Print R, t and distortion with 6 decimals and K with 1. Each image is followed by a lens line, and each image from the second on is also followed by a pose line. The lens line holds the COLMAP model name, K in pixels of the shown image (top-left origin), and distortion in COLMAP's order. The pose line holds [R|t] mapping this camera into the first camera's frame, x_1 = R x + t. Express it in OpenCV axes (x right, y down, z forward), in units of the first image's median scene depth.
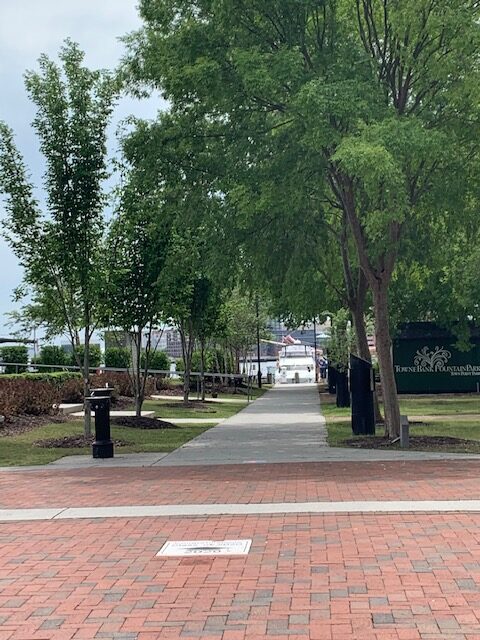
lens RADIAL K [[1258.8, 0, 240.0], [0, 1258.8, 320.0], [0, 0, 1]] dist [-0.017340, -0.004506]
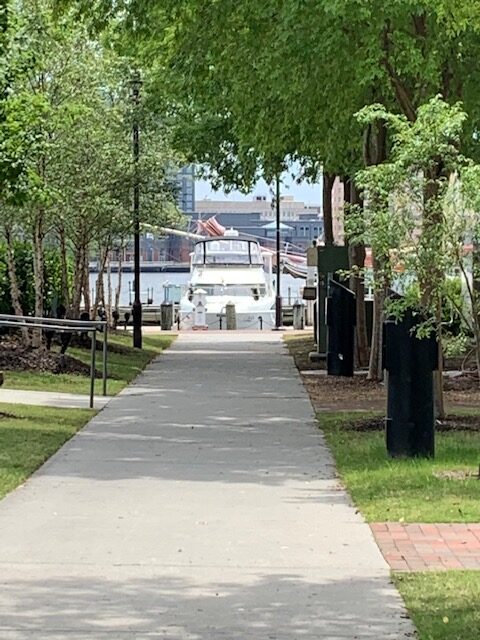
lens RADIAL K [[2345.4, 0, 240.0], [0, 2345.4, 320.0], [0, 0, 1]] dist [-0.143069, 1.034419]
pose [[0.998233, 0.027418, 0.052709, 0.006221], [-0.030212, 0.998139, 0.052979, 0.005013], [-0.051158, -0.054477, 0.997204, 0.200462]]
